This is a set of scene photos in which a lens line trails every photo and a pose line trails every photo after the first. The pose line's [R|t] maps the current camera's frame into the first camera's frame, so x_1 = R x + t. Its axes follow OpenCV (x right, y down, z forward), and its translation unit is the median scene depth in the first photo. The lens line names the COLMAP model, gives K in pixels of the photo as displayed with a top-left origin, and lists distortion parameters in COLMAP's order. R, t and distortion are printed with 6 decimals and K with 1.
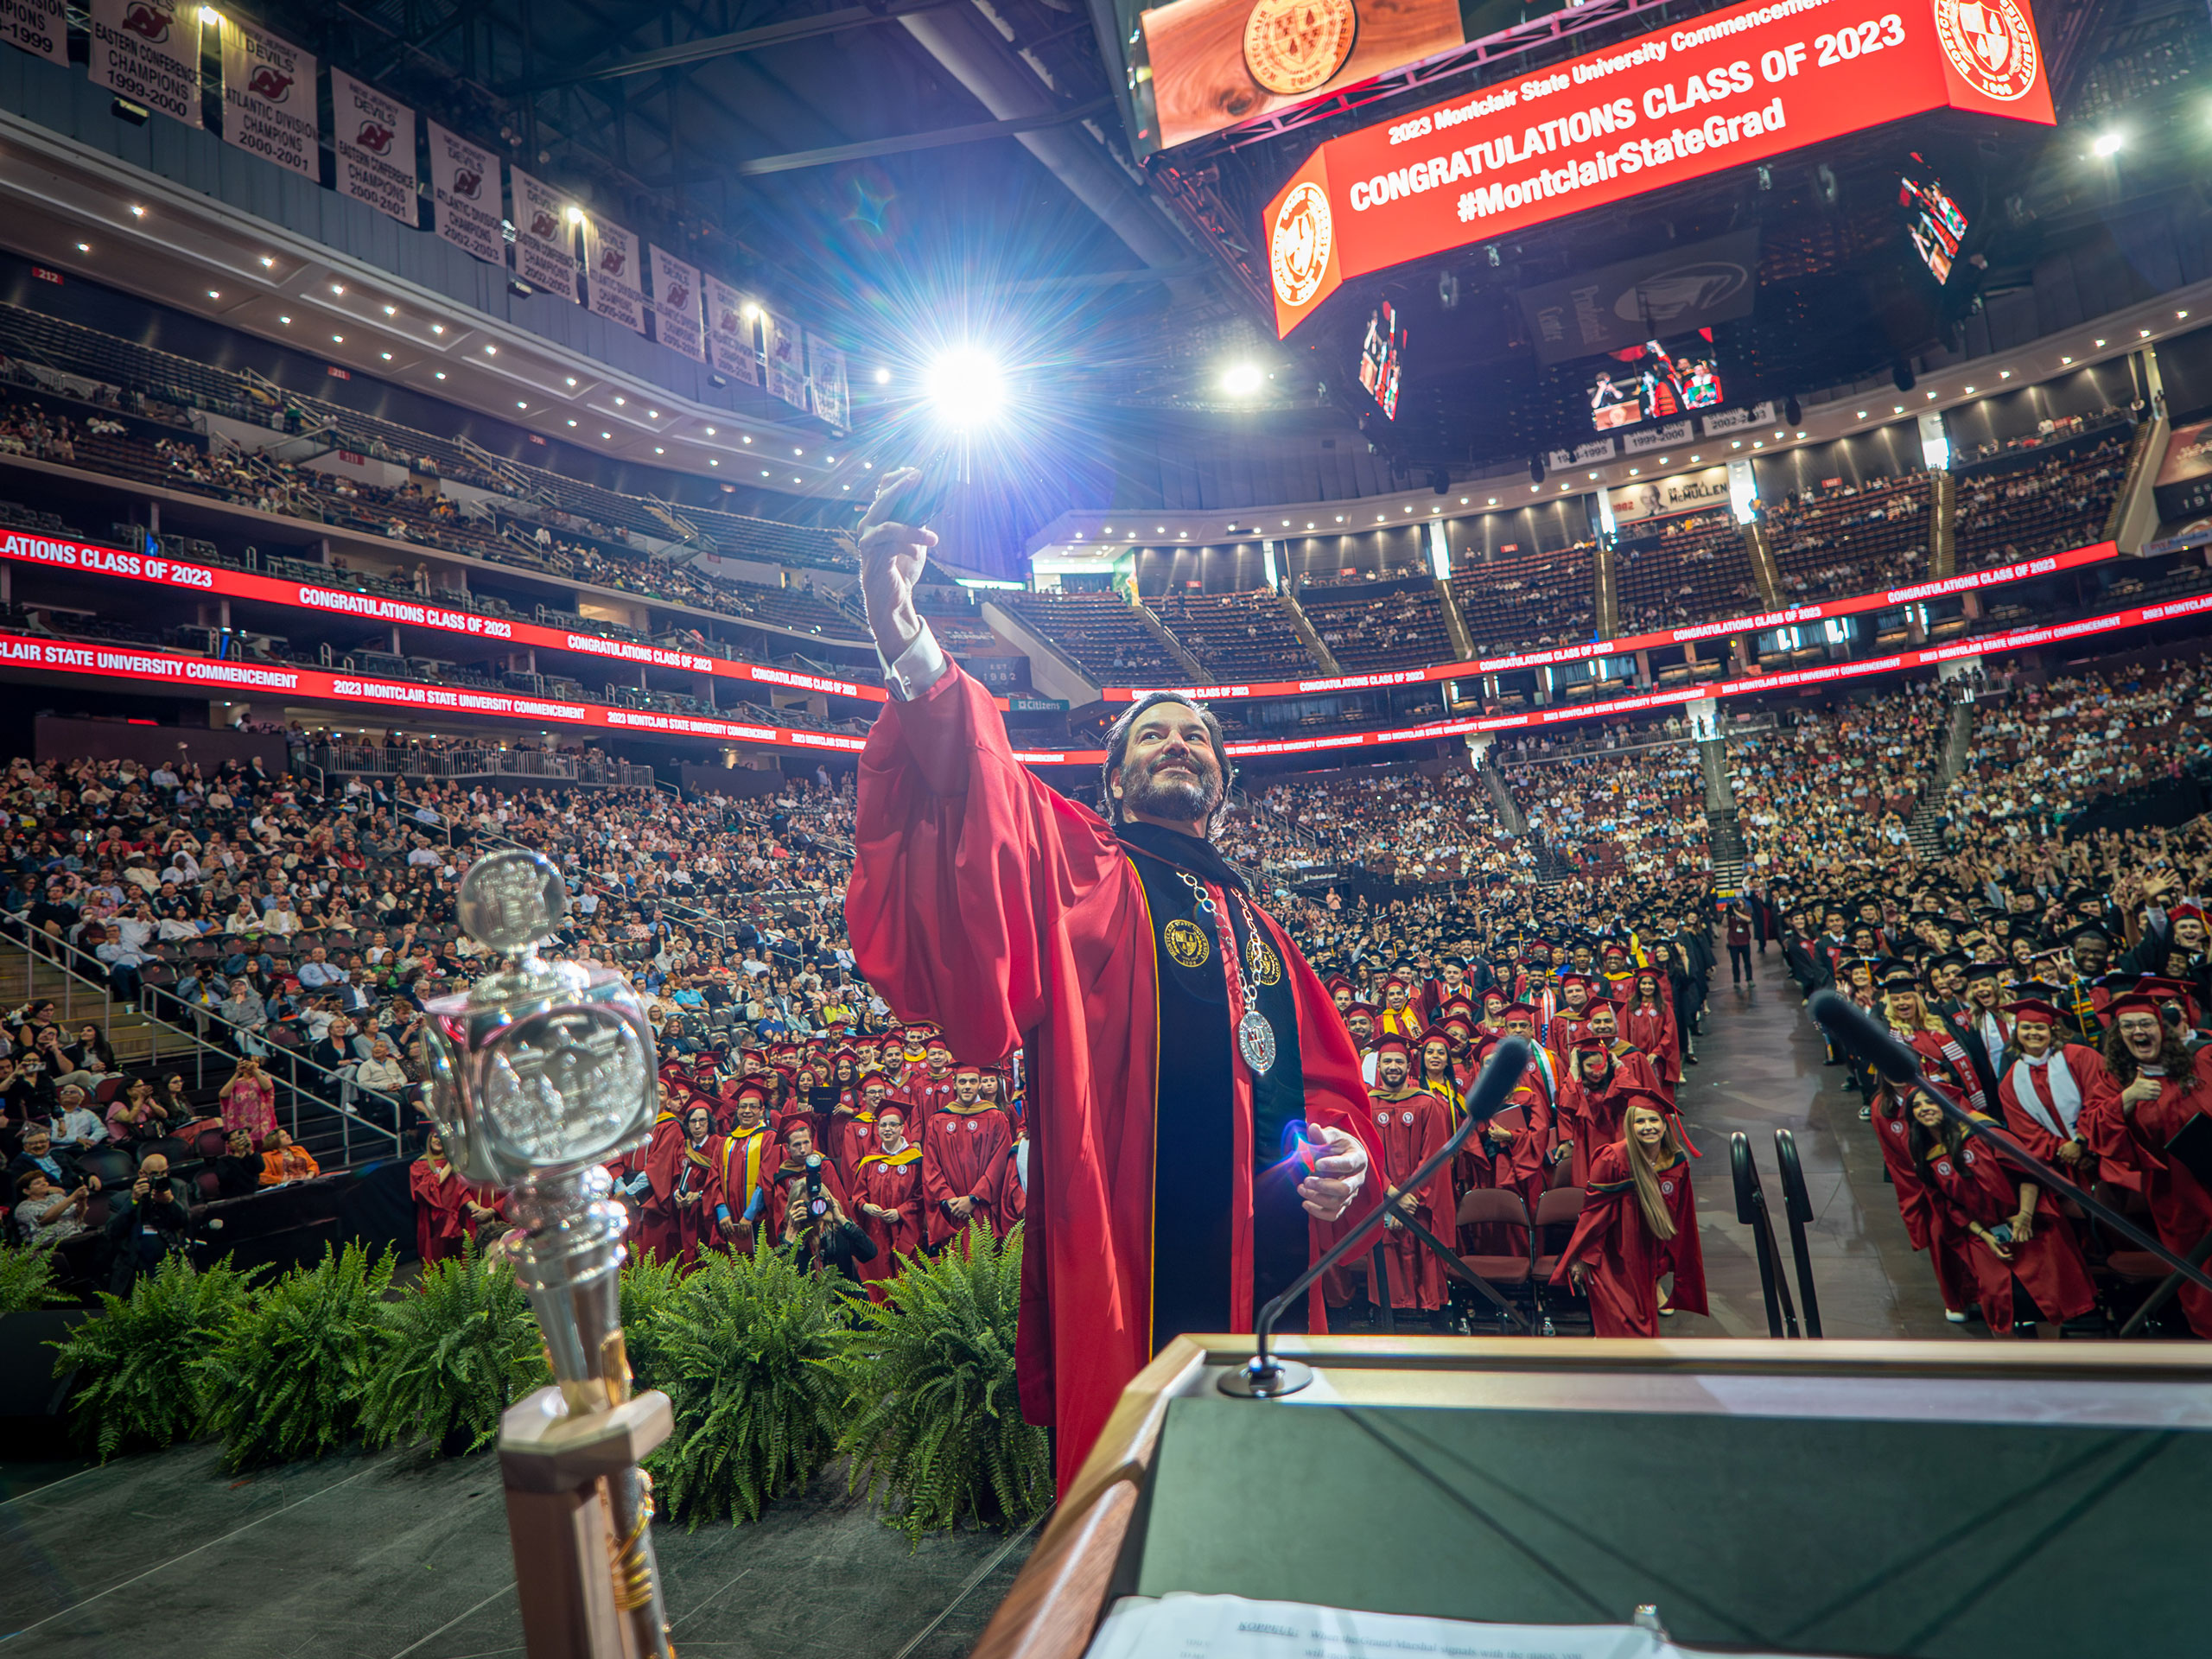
lens RADIAL K [[1348.0, 0, 1111.0], [0, 1348.0, 751.1], [0, 0, 1]] dist [-0.020053, 0.002260]
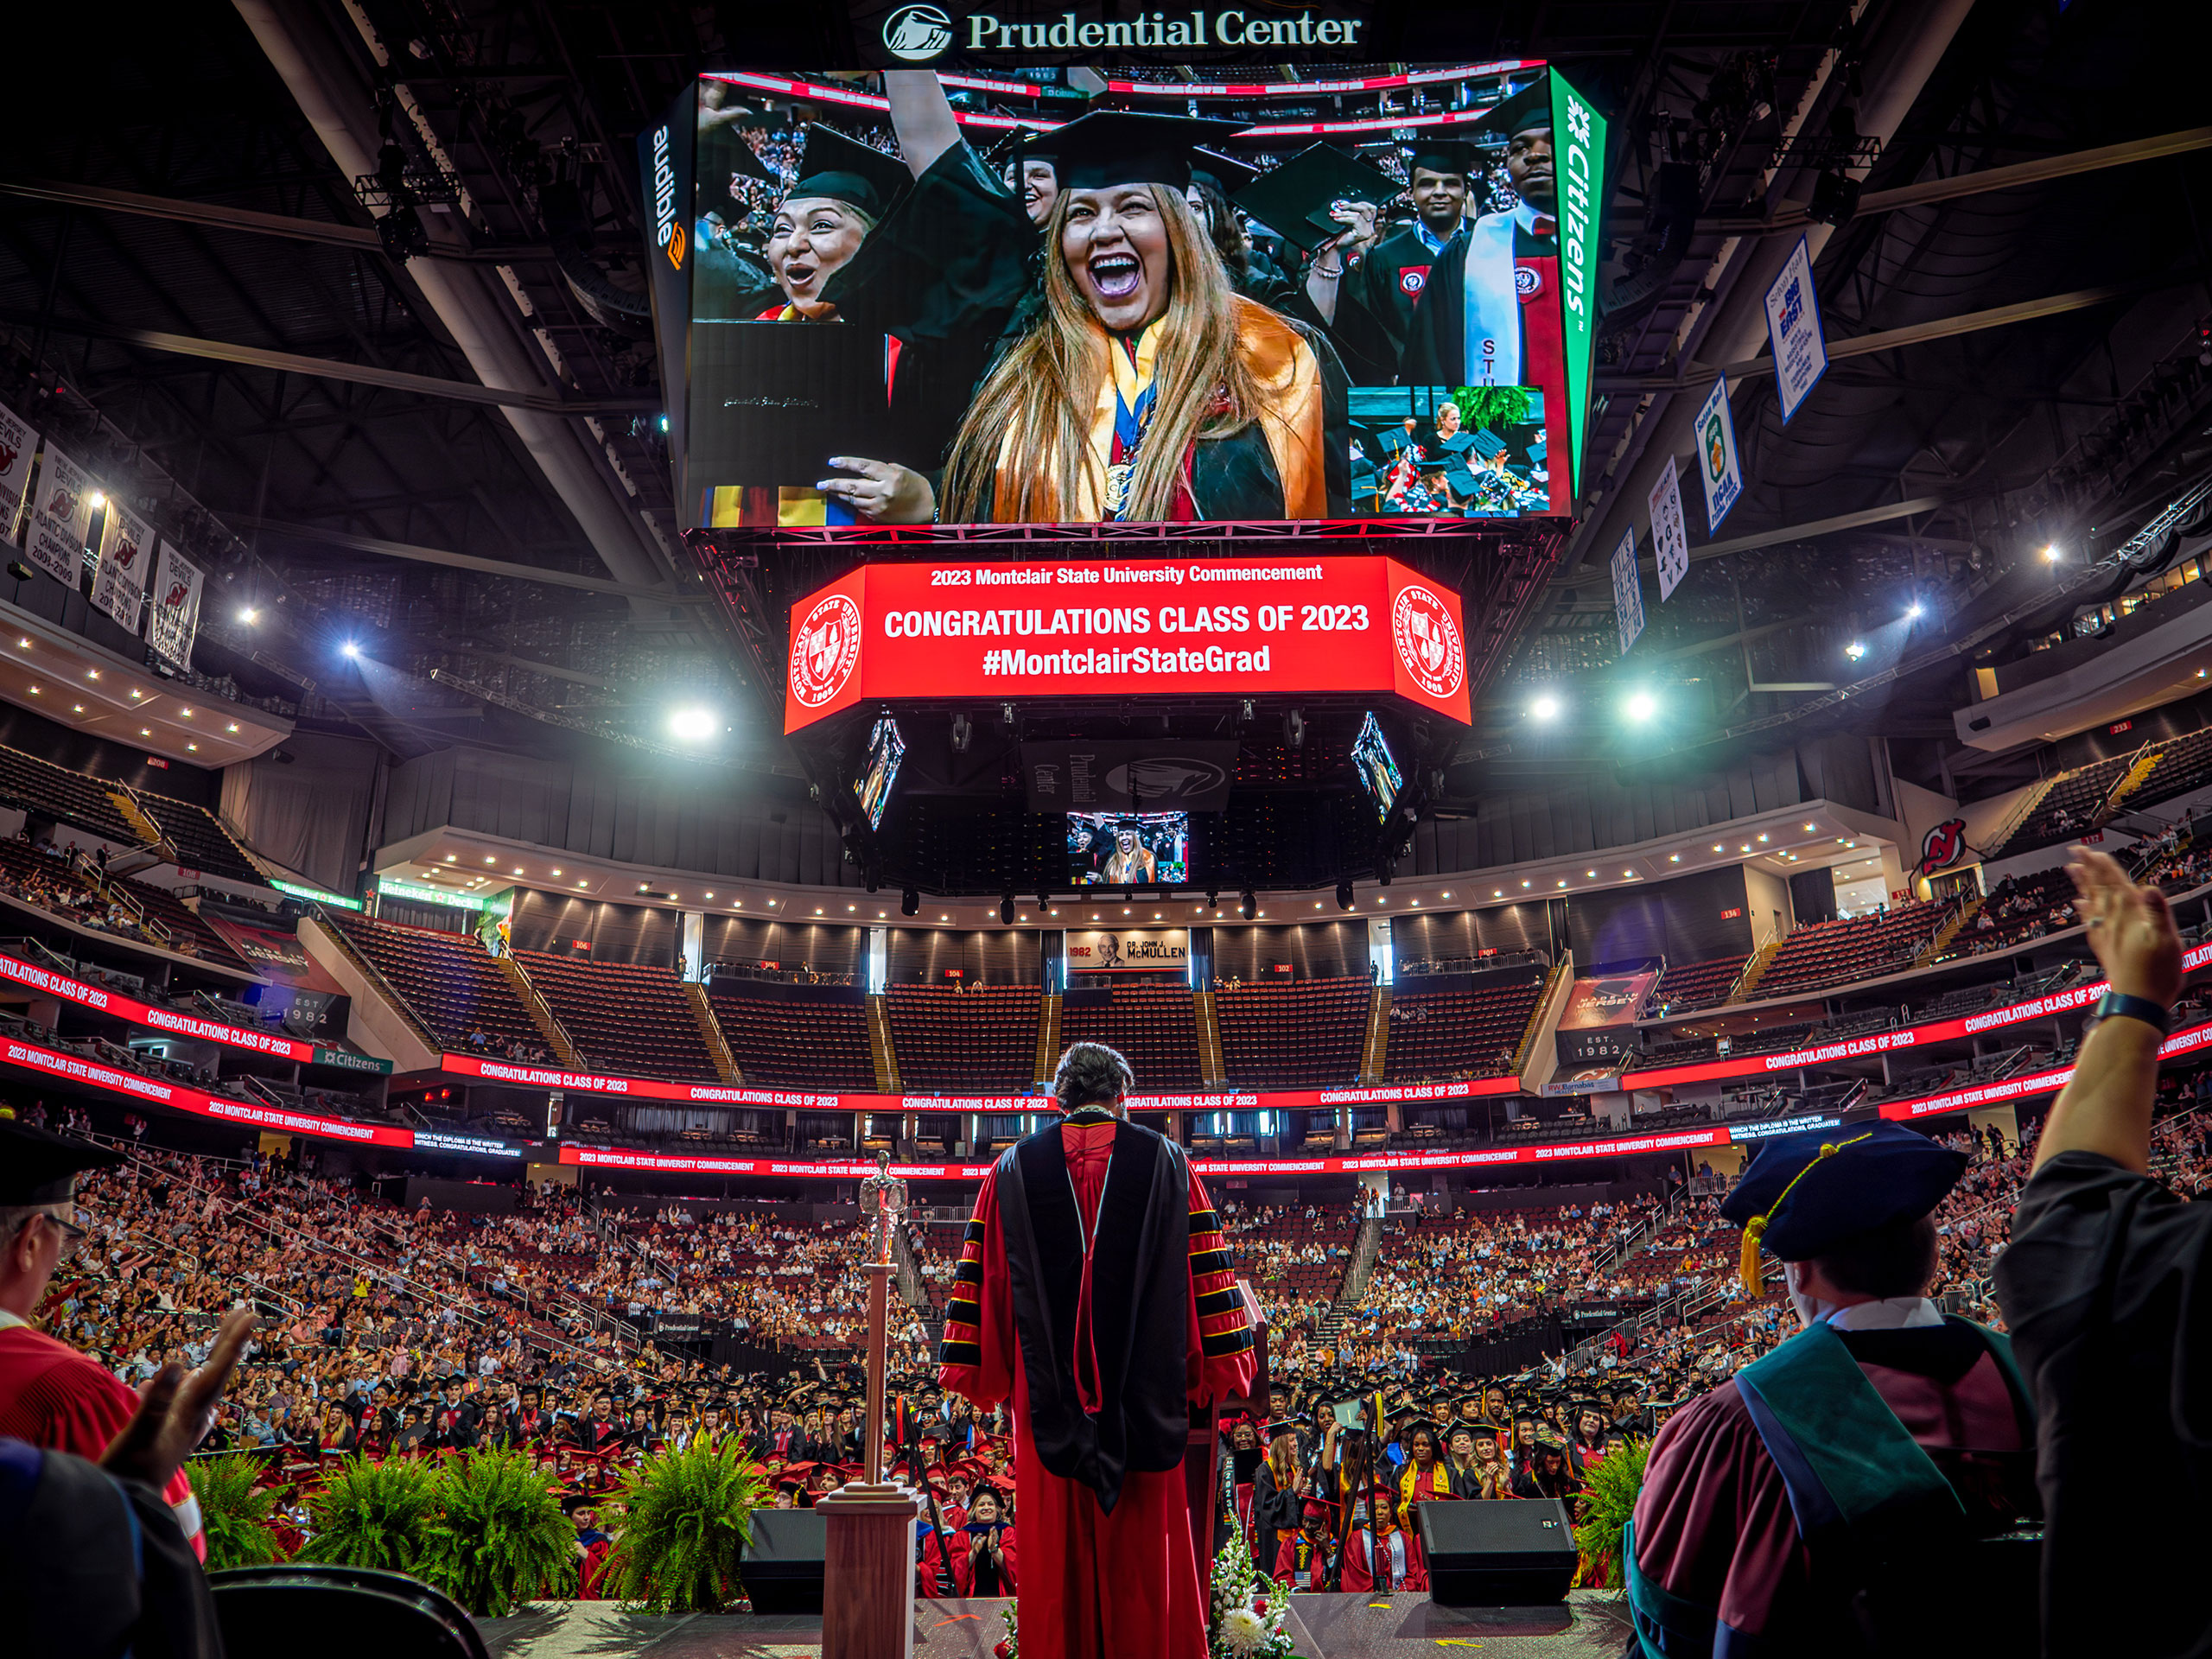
lens RADIAL K [[1671.8, 0, 1106.0], [0, 1671.8, 829.5], [0, 0, 1]] dist [-0.028933, 0.005274]
pose [[0.910283, 0.214756, 0.353928, -0.030541], [-0.135646, 0.962454, -0.235124, 0.004022], [-0.391133, 0.166021, 0.905236, -0.066817]]
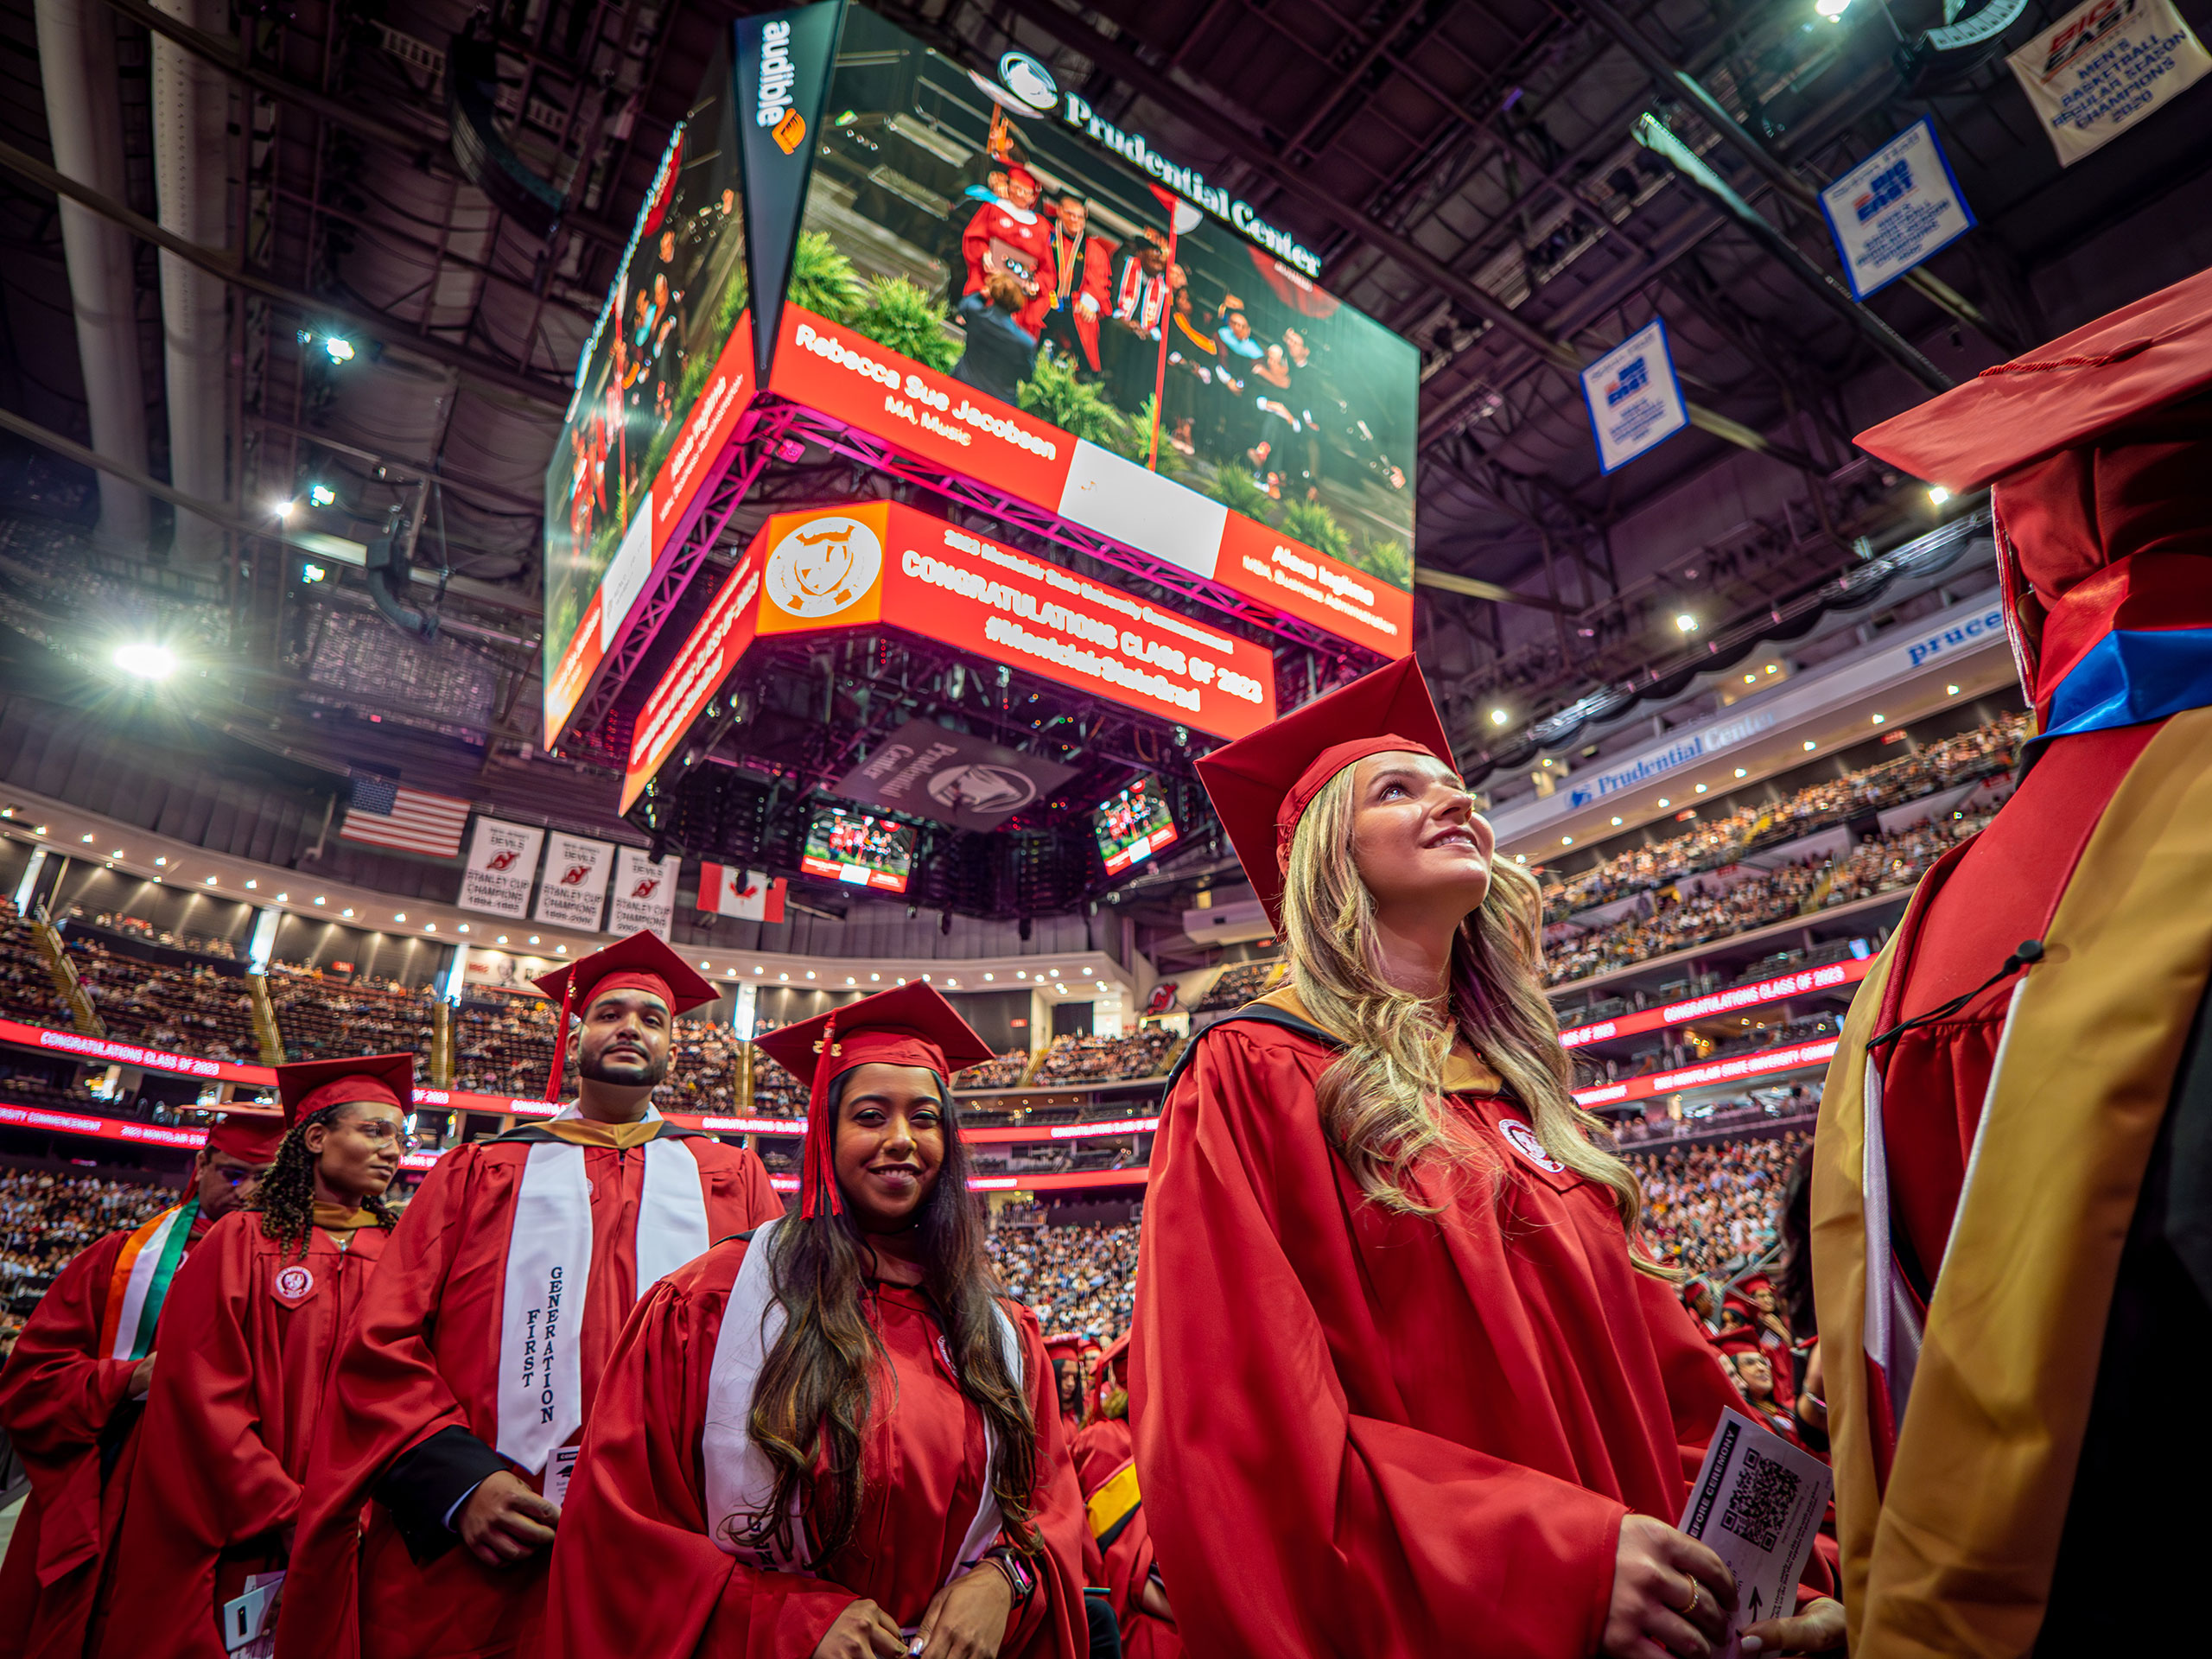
lens RADIAL K [[1216.1, 0, 1106.0], [0, 1216.1, 829.5], [0, 0, 1]] dist [-0.020455, 0.000263]
pose [[0.508436, 0.441269, 0.739442, -0.129471], [-0.151117, 0.891115, -0.427875, 0.057608], [-0.847736, 0.105805, 0.519758, 0.150424]]
